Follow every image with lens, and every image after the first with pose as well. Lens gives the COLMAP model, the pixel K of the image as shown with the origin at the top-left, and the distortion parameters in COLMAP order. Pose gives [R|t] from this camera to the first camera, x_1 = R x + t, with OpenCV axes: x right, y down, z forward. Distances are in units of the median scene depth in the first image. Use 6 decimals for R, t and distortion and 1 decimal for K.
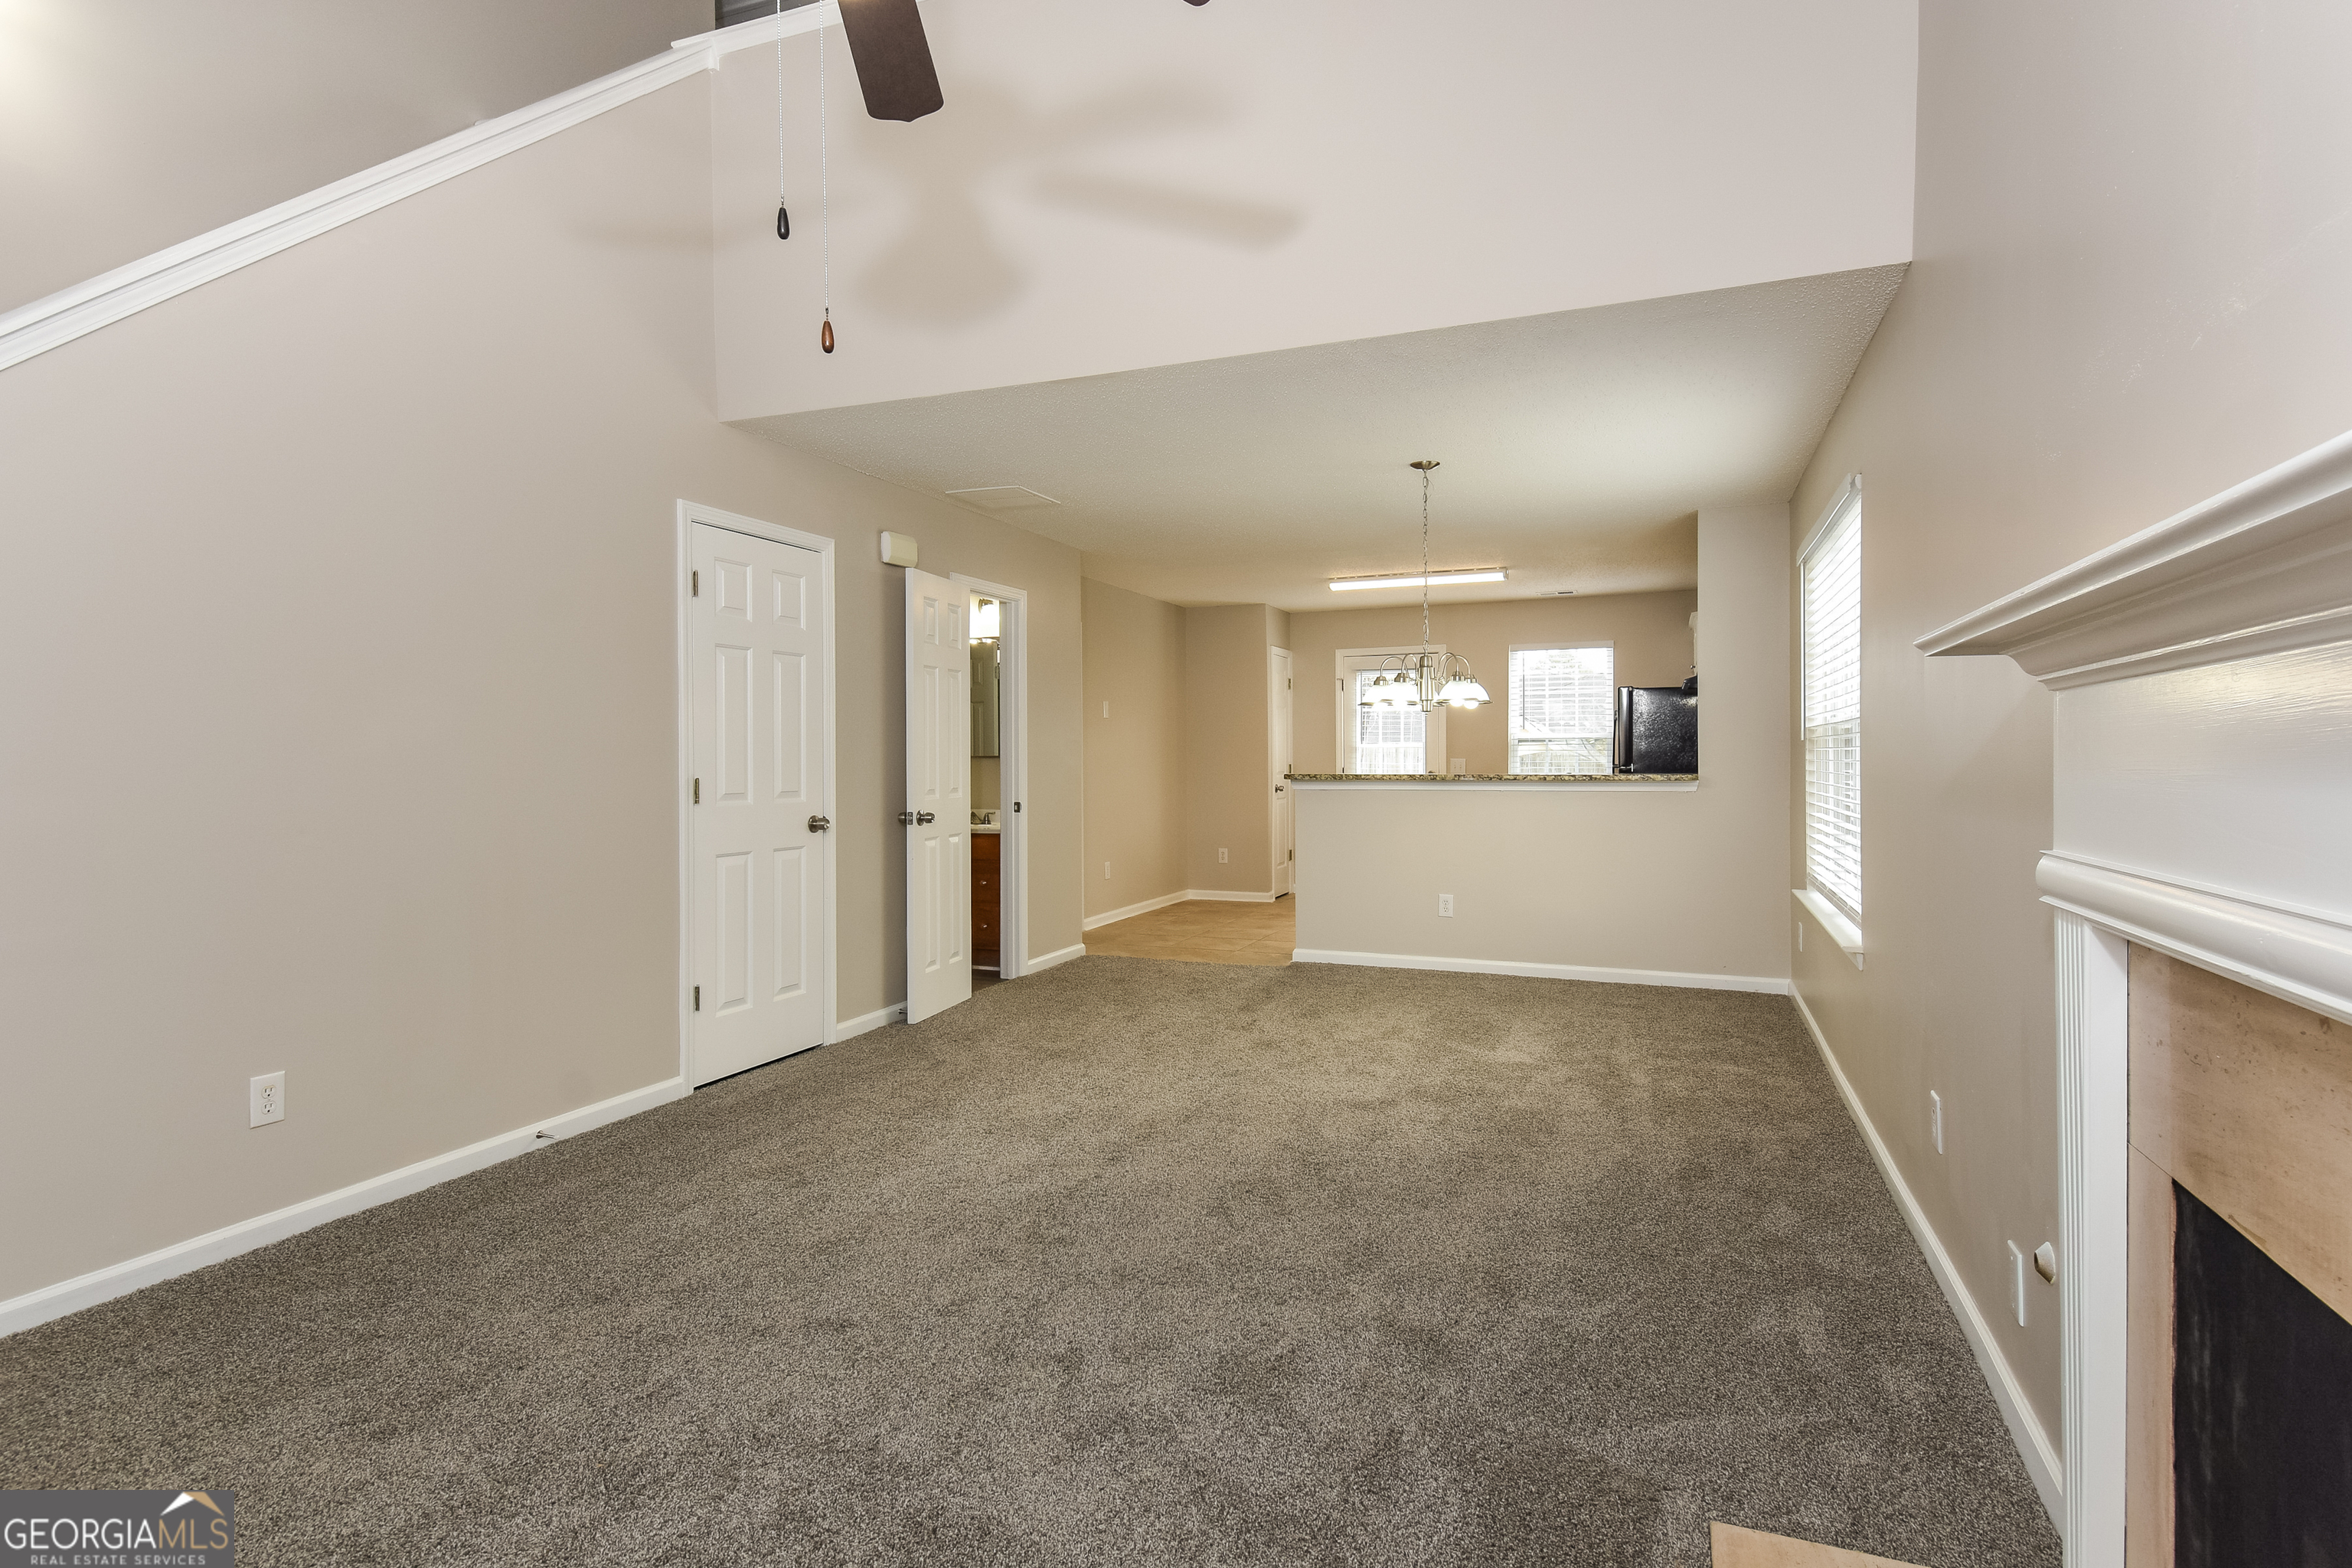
lens RADIAL K [[1199.2, 0, 1178.5], [0, 1199.2, 763.3], [0, 0, 1]] dist [0.029181, -0.000045]
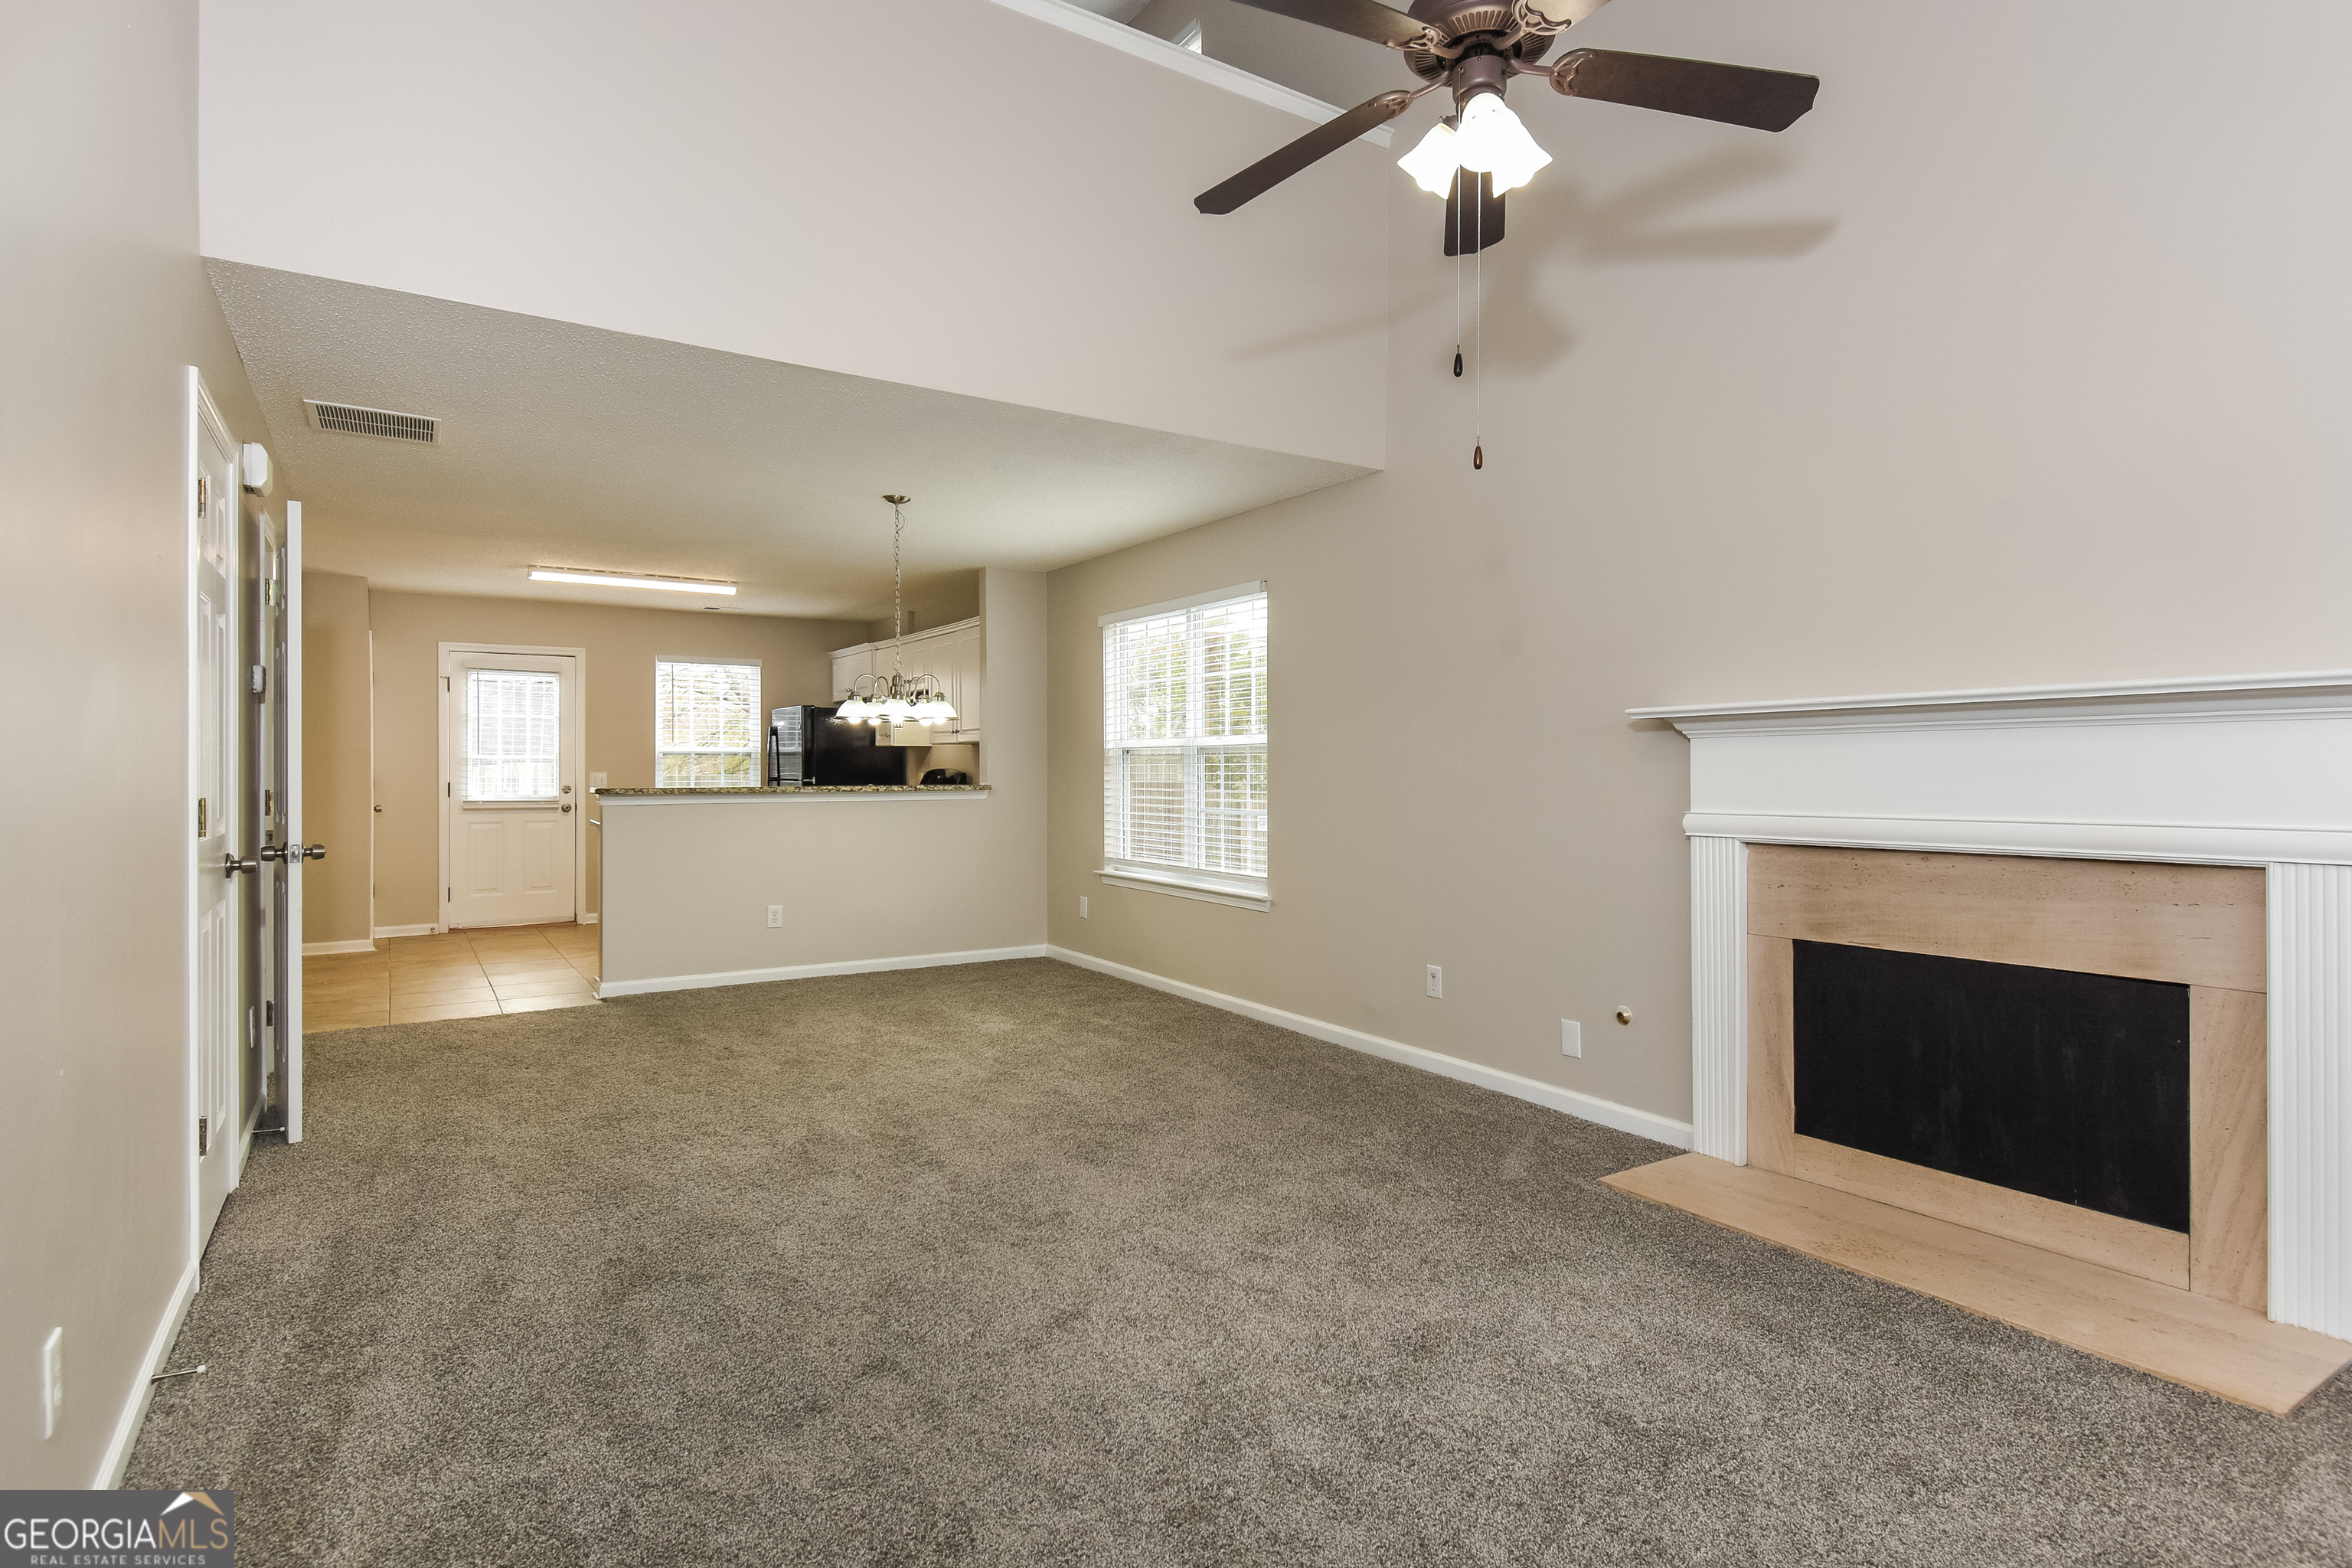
lens RADIAL K [[1225.1, 0, 1172.3], [0, 1225.1, 755.3], [0, 0, 1]] dist [0.034201, -0.000132]
pose [[0.578707, 0.014365, 0.815409, -0.382388], [0.001766, 0.999820, -0.018867, 0.002776], [-0.815534, 0.012359, 0.578578, 0.111851]]
